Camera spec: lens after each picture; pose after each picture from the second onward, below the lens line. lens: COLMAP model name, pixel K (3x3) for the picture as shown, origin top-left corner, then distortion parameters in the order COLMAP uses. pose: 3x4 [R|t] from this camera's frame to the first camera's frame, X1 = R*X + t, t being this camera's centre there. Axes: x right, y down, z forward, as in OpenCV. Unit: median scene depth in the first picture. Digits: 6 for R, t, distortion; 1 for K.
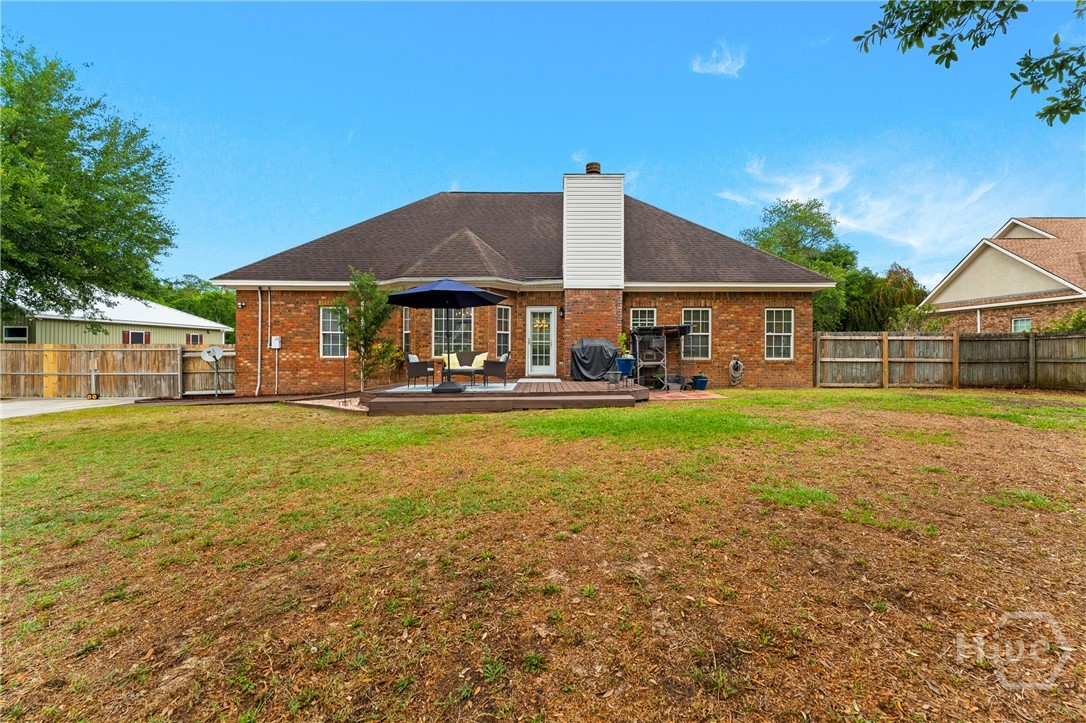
lens RADIAL K [[437.7, 0, 550.1], [0, 437.7, 354.5], [0, 0, 1]] dist [-0.000455, -0.000427]
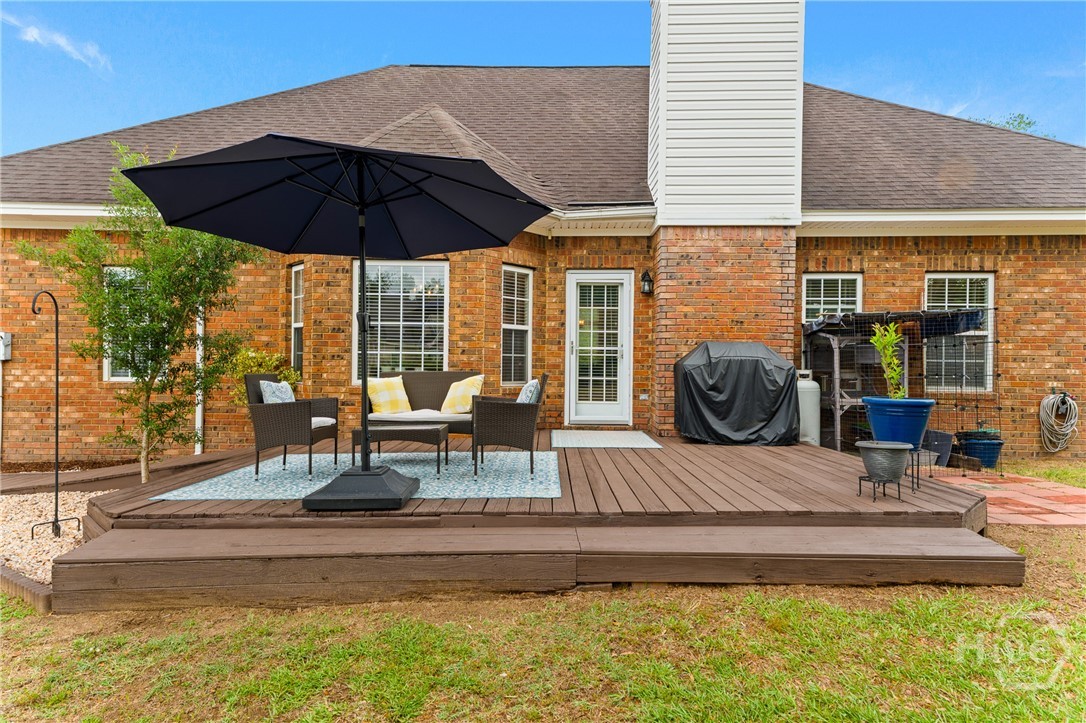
lens RADIAL K [[470.1, 0, 545.4], [0, 470.1, 369.8], [0, 0, 1]] dist [0.016483, -0.000141]
pose [[0.999913, 0.006380, 0.011553, -0.081806], [-0.006455, 0.999958, 0.006497, -0.010735], [-0.011511, -0.006571, 0.999912, 0.518534]]
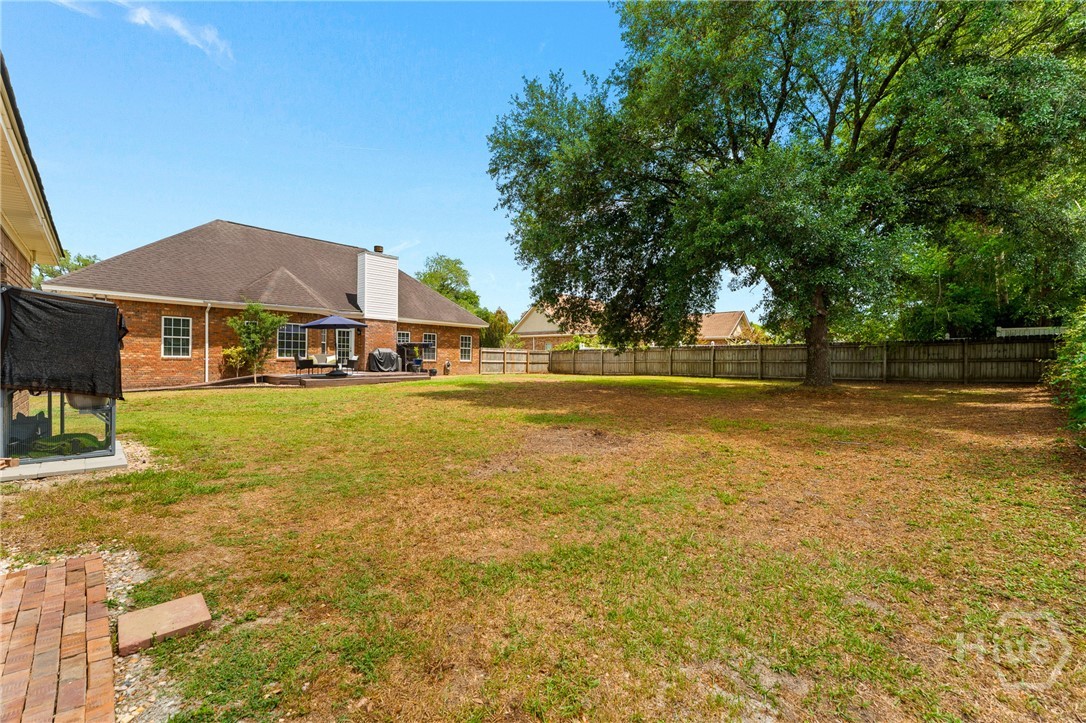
lens RADIAL K [[437.7, 0, 553.0], [0, 437.7, 360.3], [0, 0, 1]] dist [-0.000455, -0.000427]
pose [[0.671999, 0.007417, 0.740515, -0.713908], [-0.013138, 0.999912, 0.001908, -0.000328], [-0.740436, -0.011011, 0.672037, -0.673171]]
